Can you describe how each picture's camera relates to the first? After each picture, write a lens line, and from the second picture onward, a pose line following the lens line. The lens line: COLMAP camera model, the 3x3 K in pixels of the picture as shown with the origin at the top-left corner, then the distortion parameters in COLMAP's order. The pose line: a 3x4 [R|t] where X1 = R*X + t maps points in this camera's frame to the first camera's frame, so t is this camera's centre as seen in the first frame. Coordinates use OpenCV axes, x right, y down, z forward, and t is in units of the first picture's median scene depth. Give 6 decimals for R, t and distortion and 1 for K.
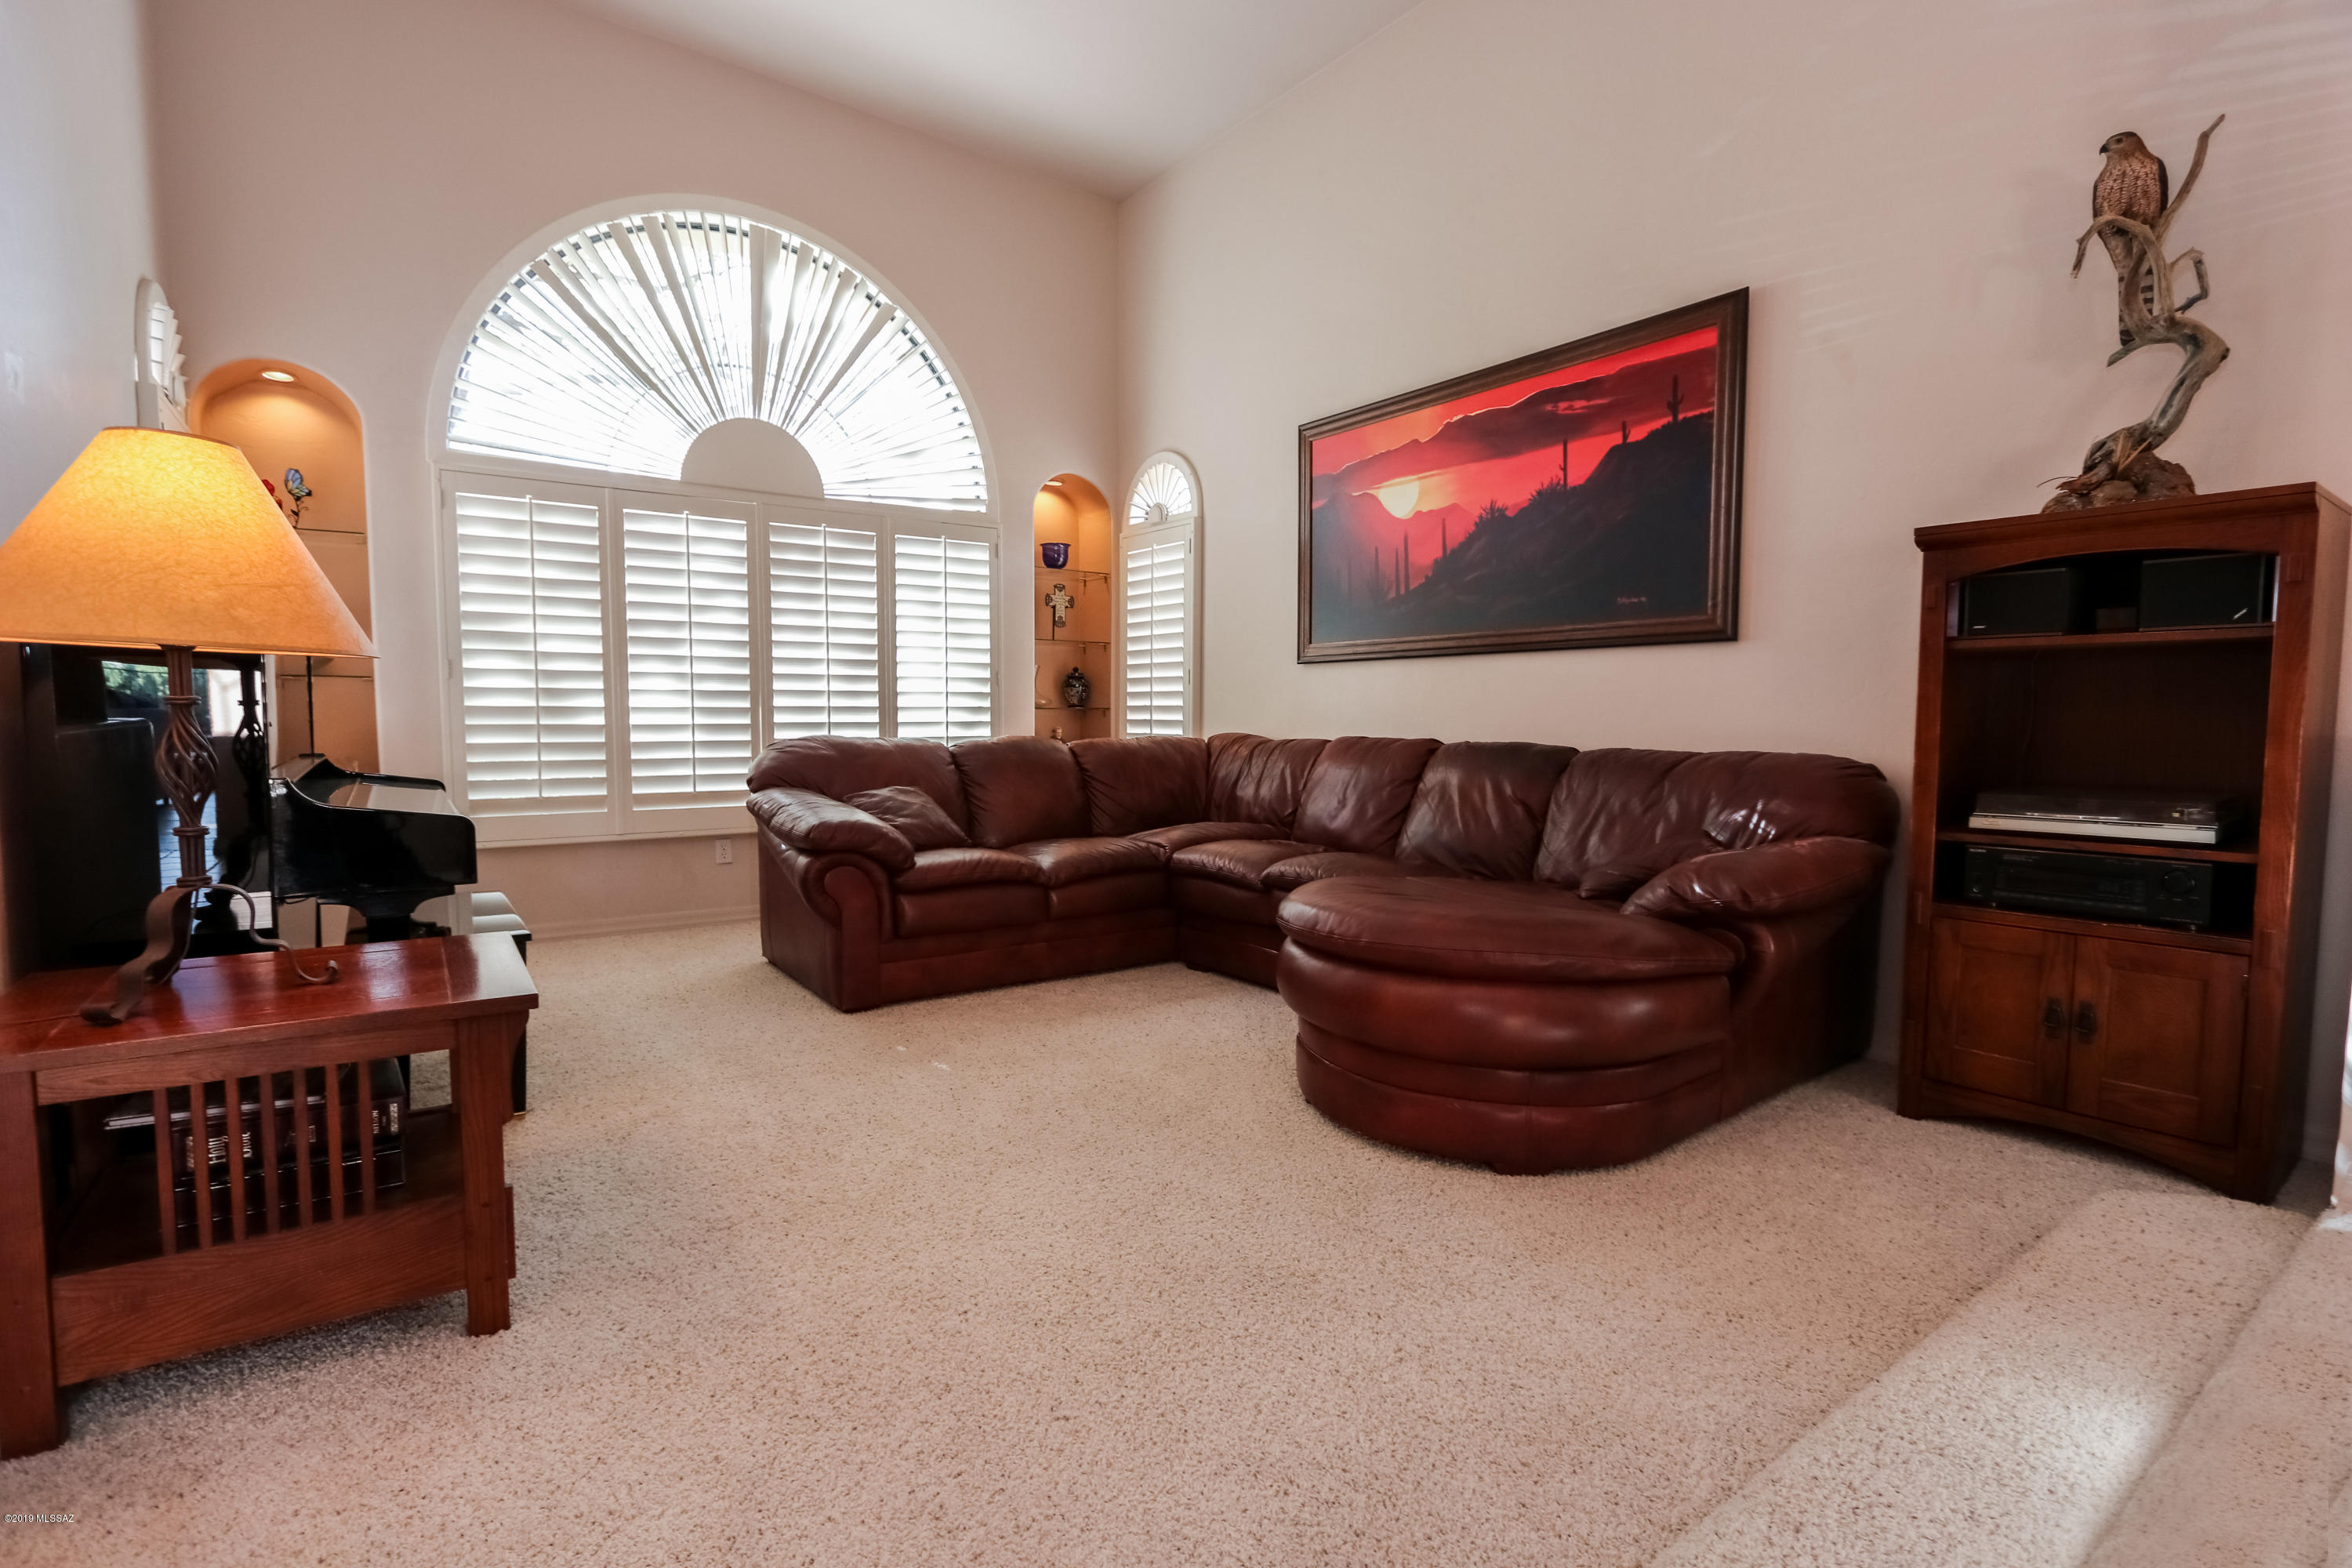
lens RADIAL K [[1061.9, 0, 1176.0], [0, 1061.9, 784.0], [0, 0, 1]] dist [-0.034535, 0.000308]
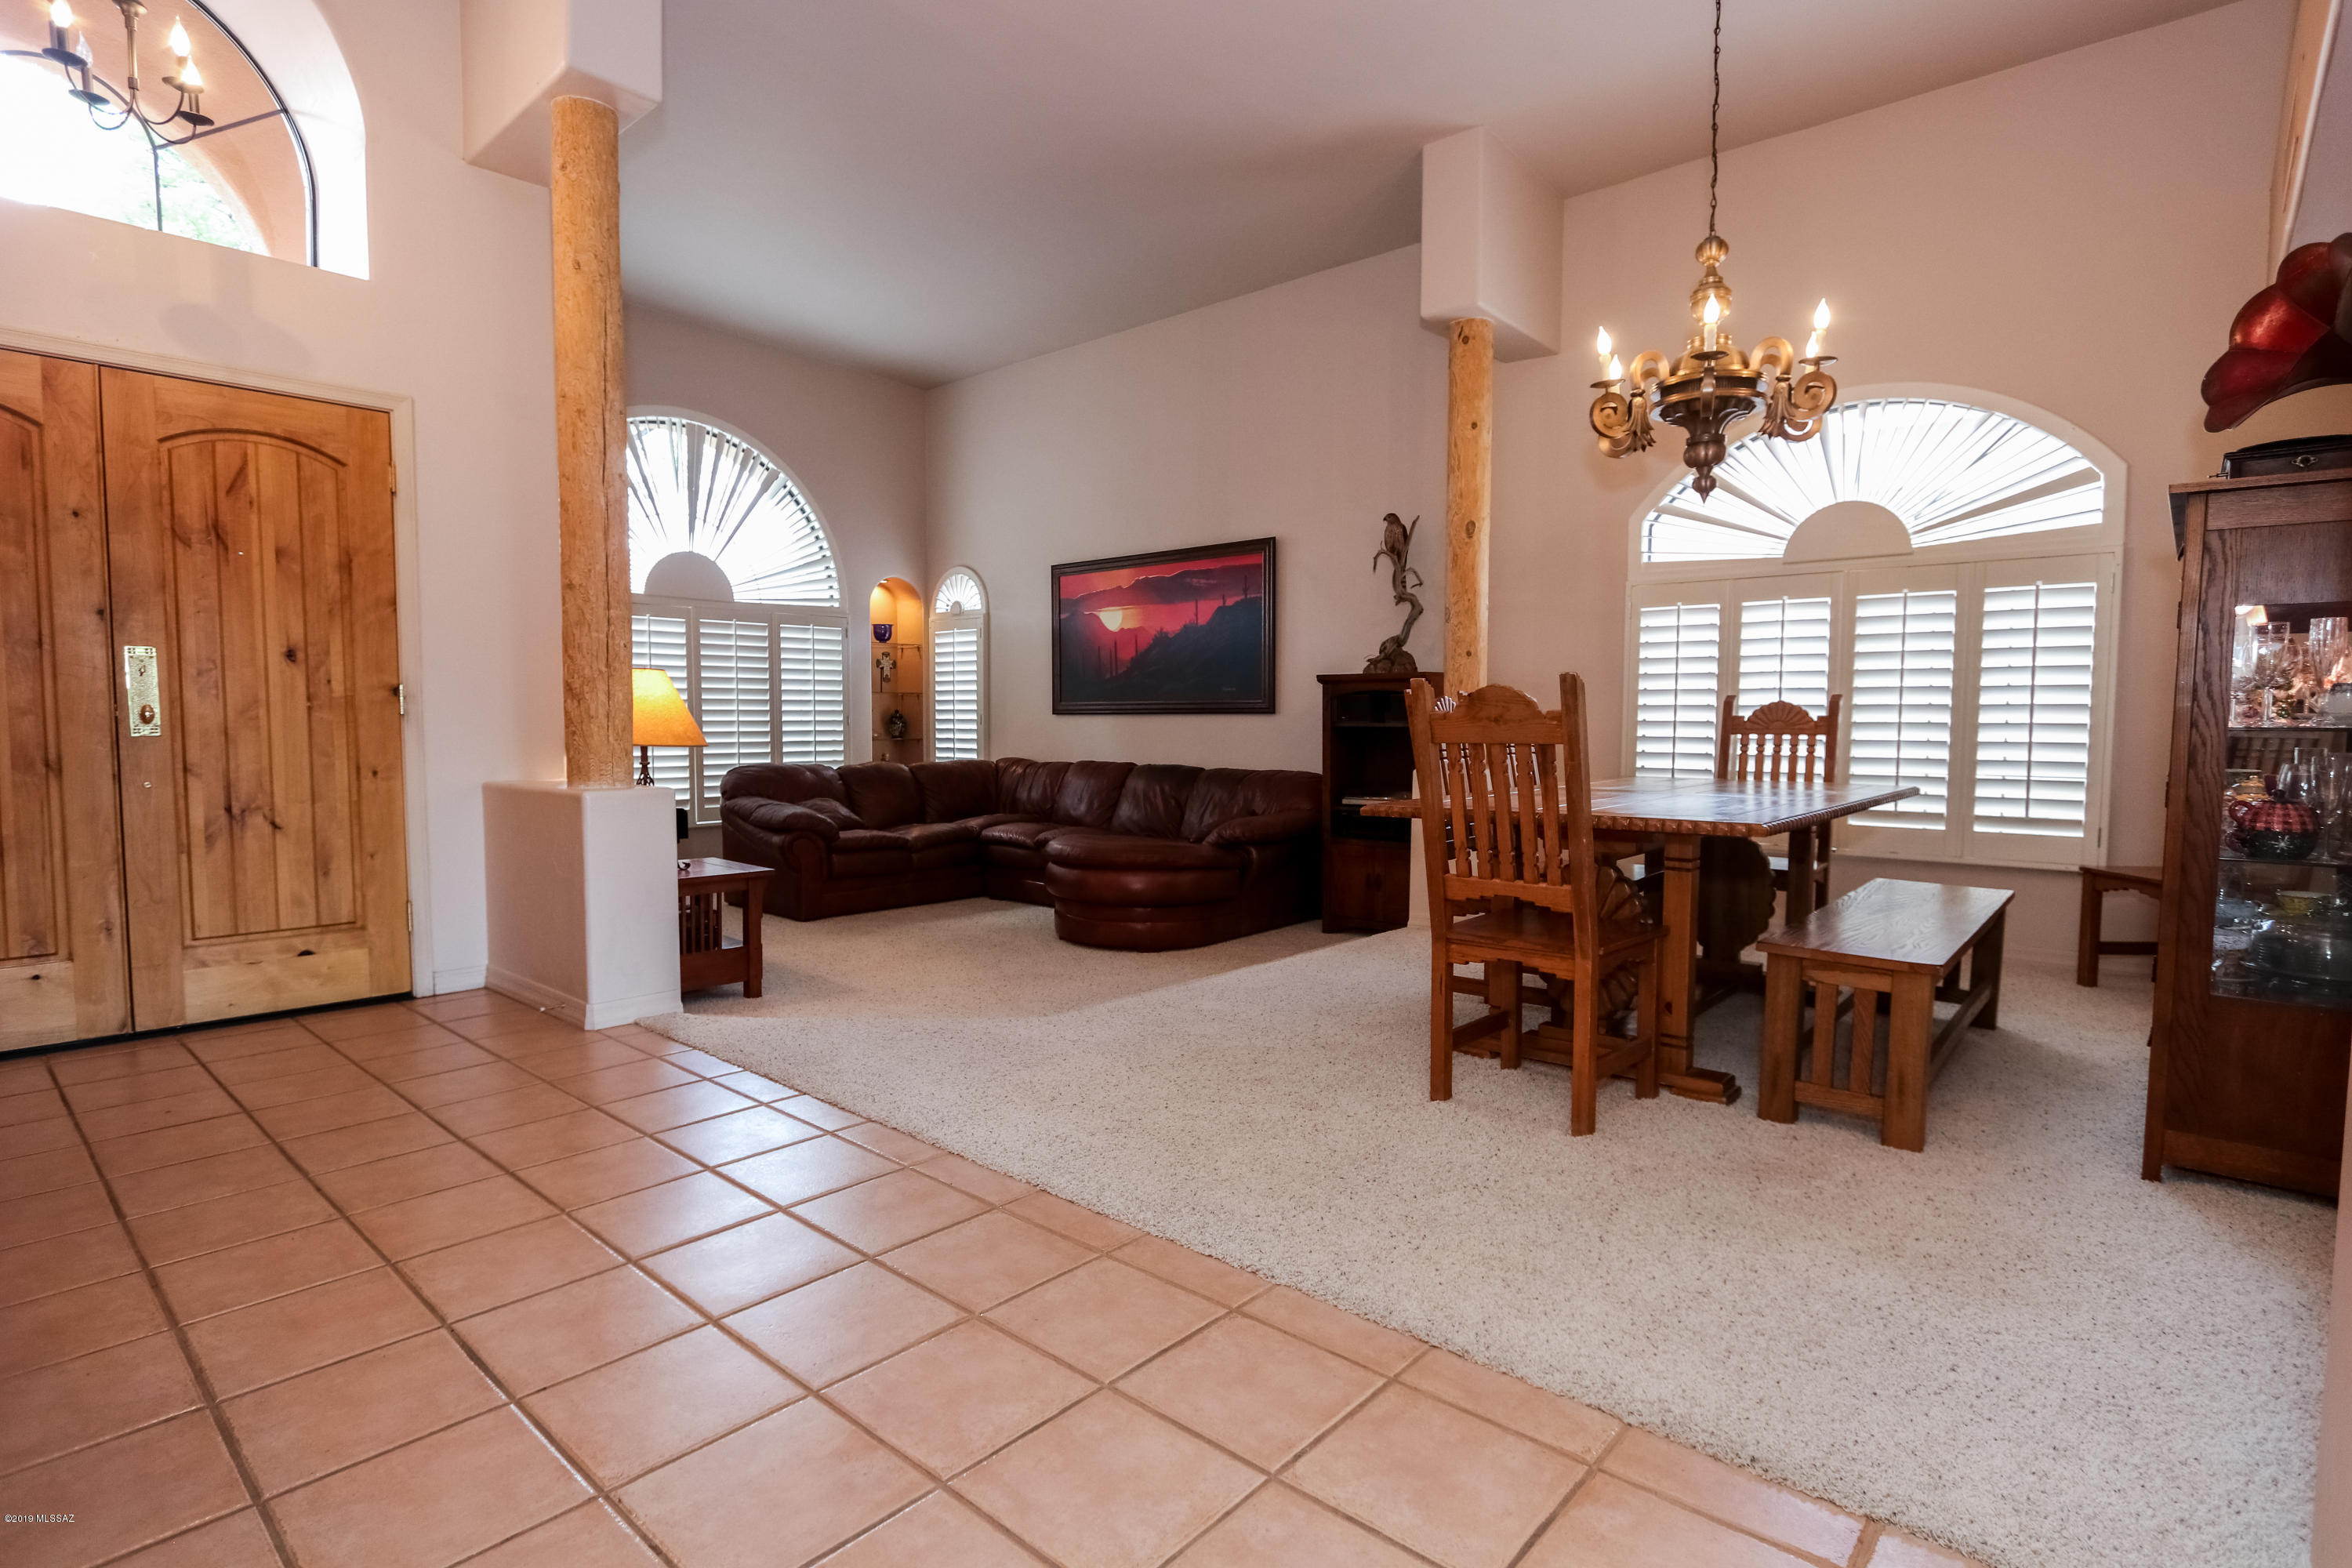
lens RADIAL K [[1172.8, 0, 1143.0], [0, 1172.8, 794.6], [0, 0, 1]] dist [-0.014075, 0.000561]
pose [[0.982307, -0.014838, 0.186688, -0.094989], [0.014558, 0.999890, 0.002873, 0.004986], [-0.186710, -0.000105, 0.982415, -0.871185]]
